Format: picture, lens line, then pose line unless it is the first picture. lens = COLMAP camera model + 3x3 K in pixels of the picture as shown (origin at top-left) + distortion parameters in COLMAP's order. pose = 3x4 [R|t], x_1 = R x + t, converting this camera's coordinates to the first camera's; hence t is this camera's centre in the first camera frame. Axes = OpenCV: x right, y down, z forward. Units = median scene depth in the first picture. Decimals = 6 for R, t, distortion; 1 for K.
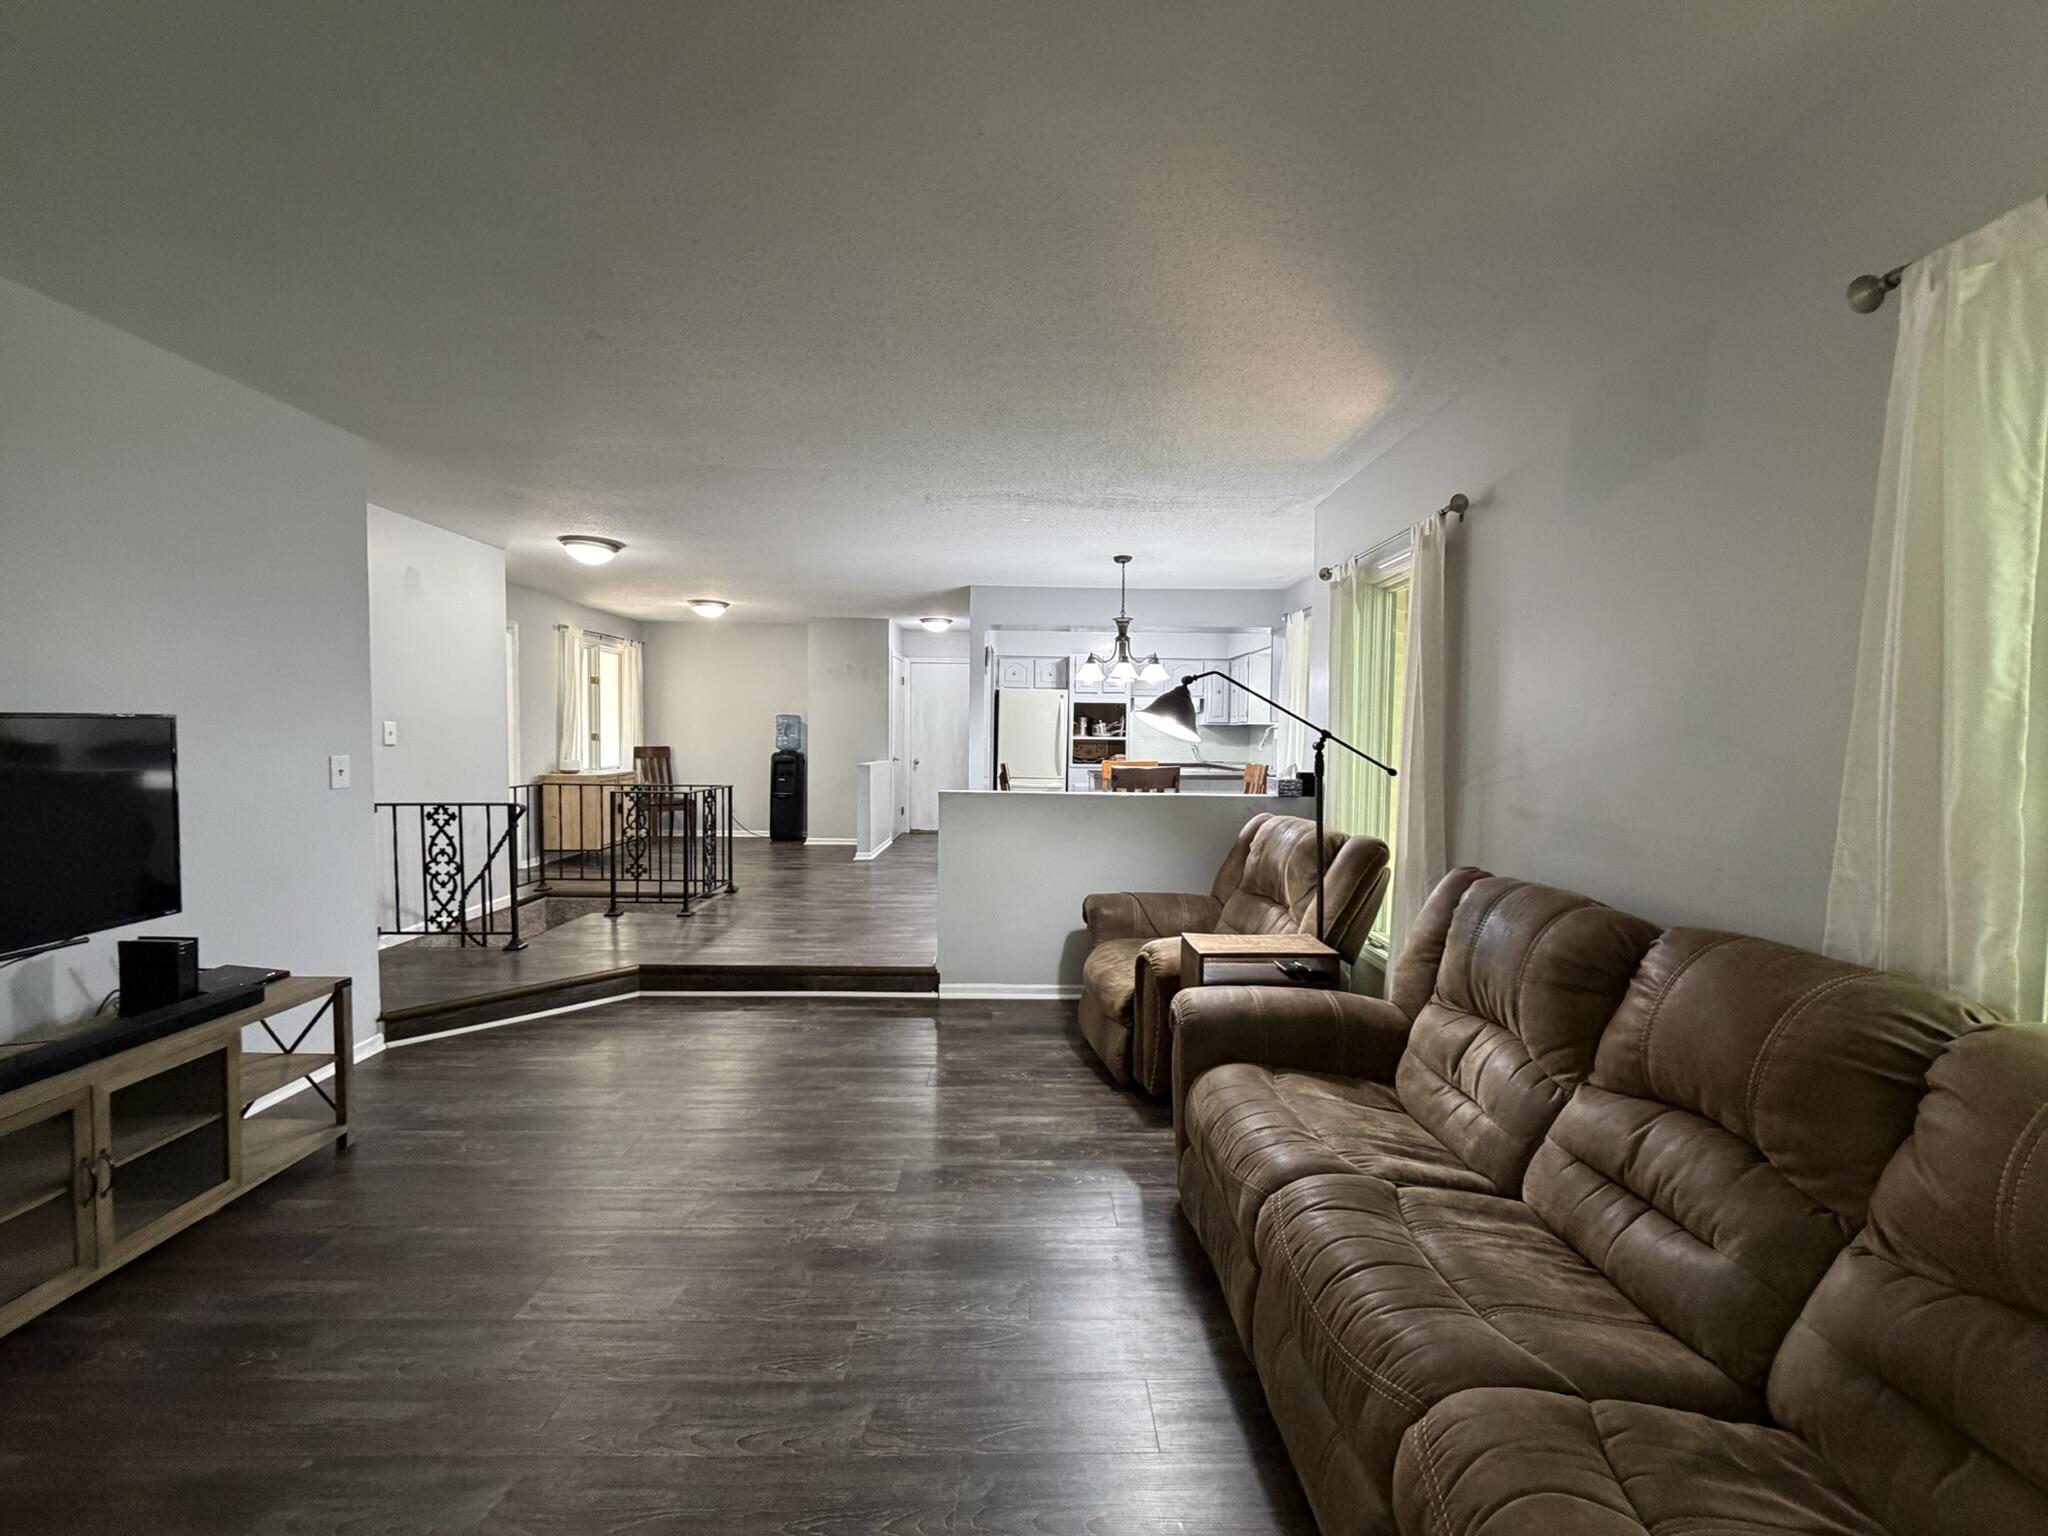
lens RADIAL K [[824.9, 0, 1027.7], [0, 824.9, 761.4], [0, 0, 1]] dist [0.010187, 0.000072]
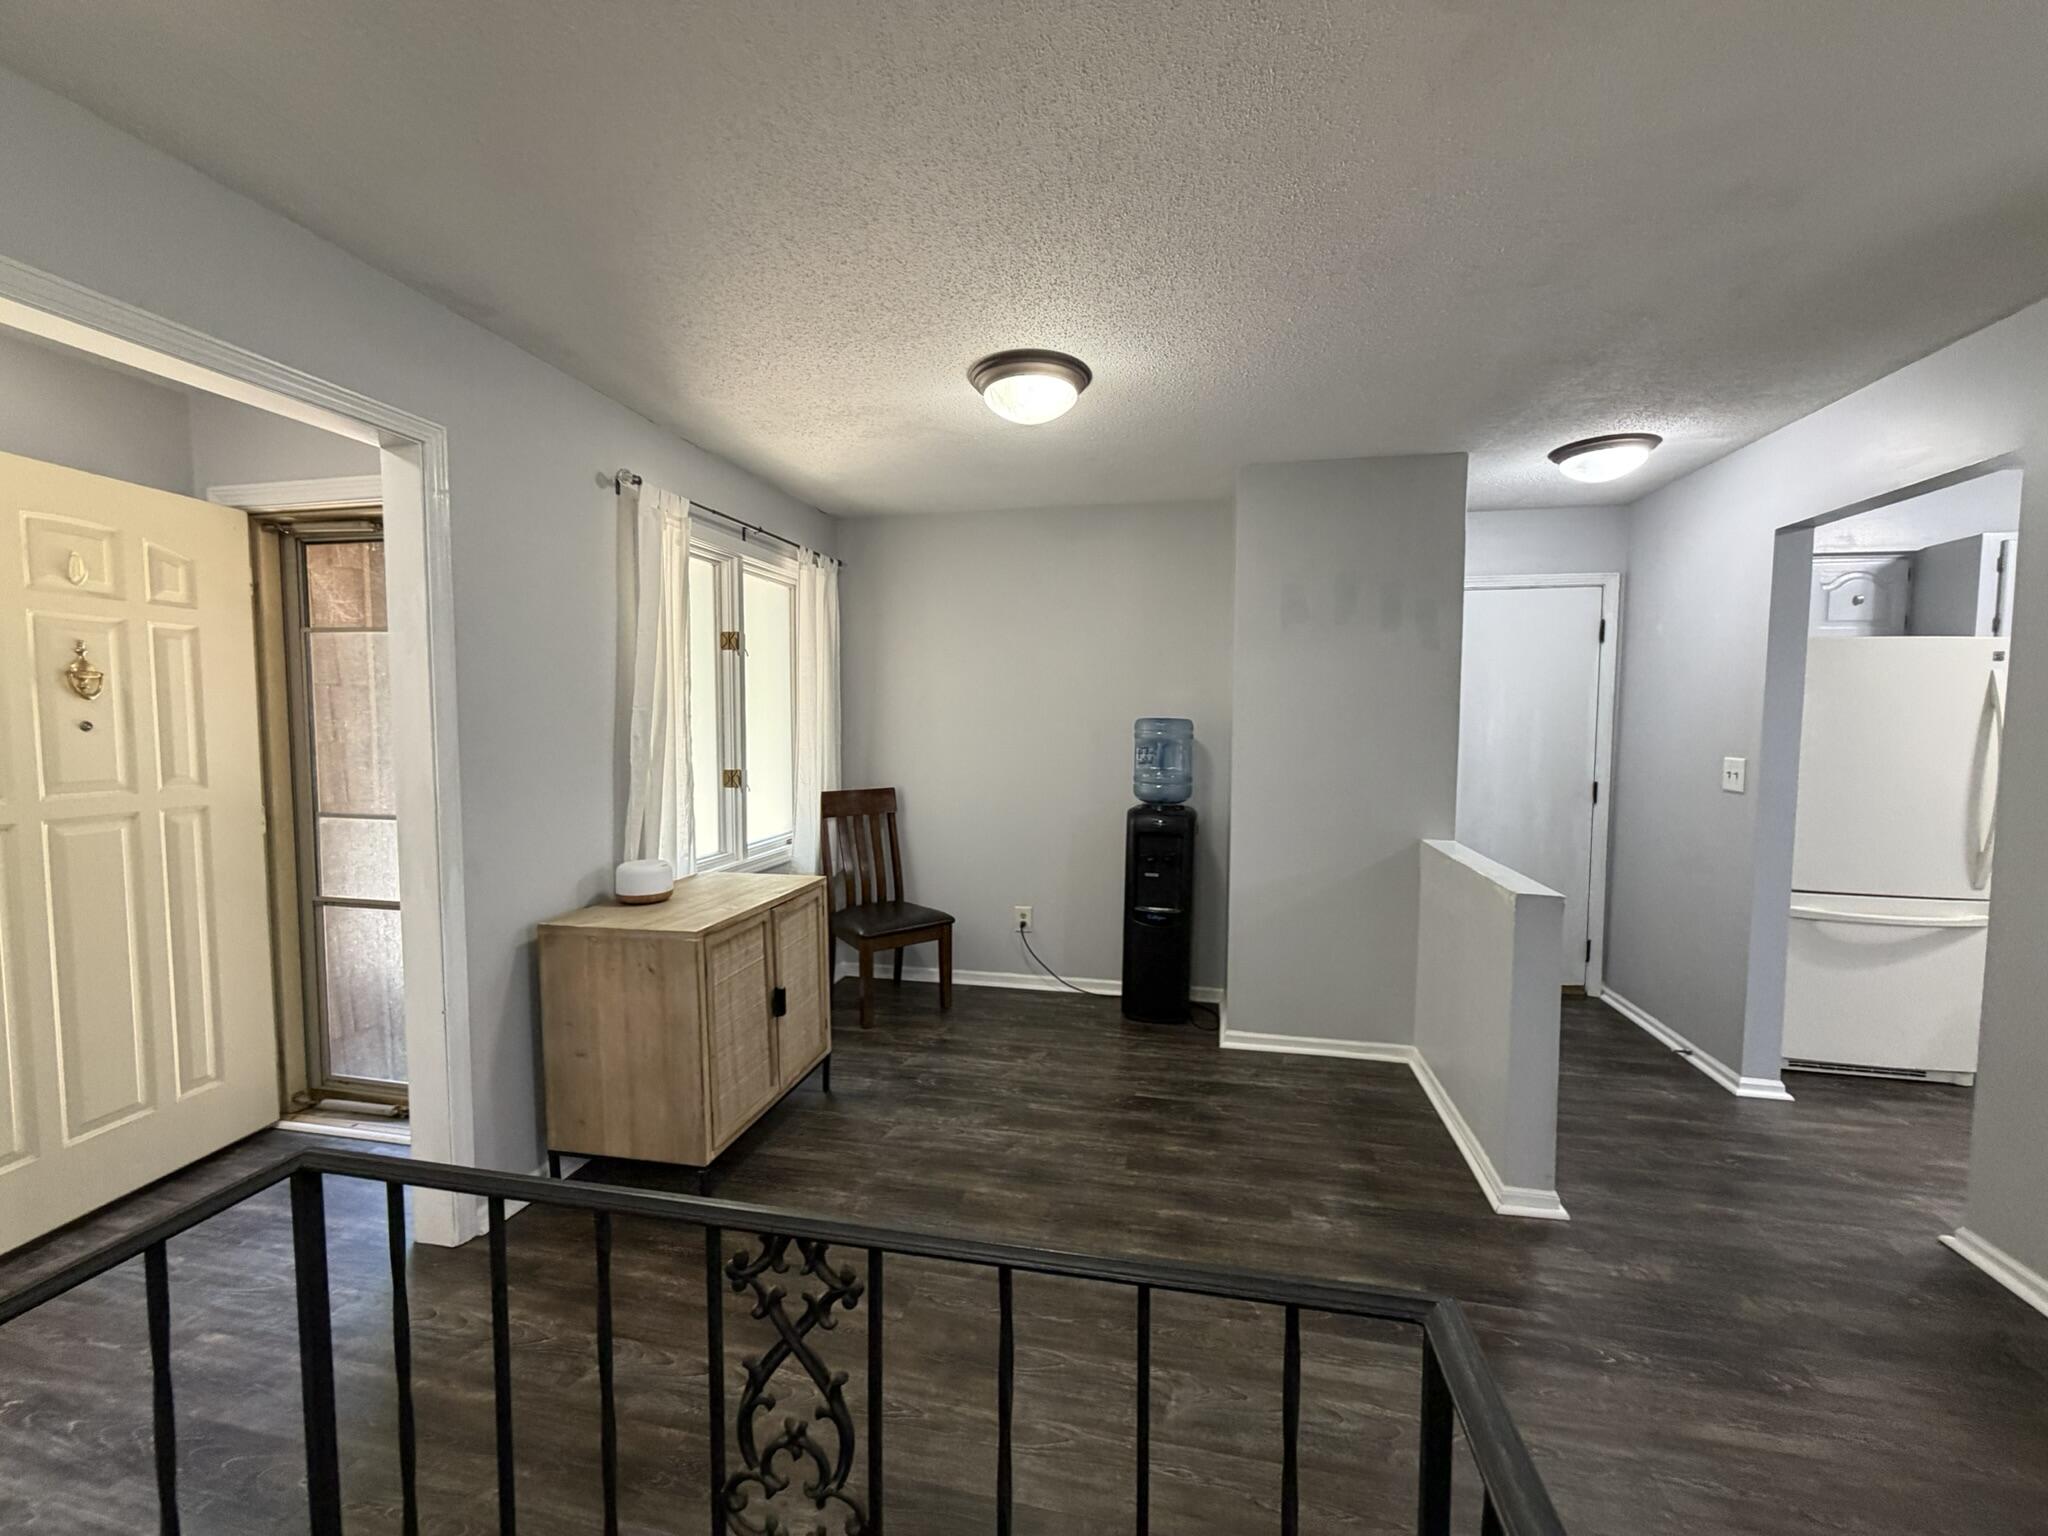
lens RADIAL K [[824.9, 0, 1024.6], [0, 824.9, 765.1], [0, 0, 1]] dist [0.010187, 0.000072]
pose [[0.978127, 0.008611, -0.207831, -0.272308], [-0.001287, 0.999374, 0.035349, -0.047223], [0.208005, -0.034308, 0.977526, 0.578584]]
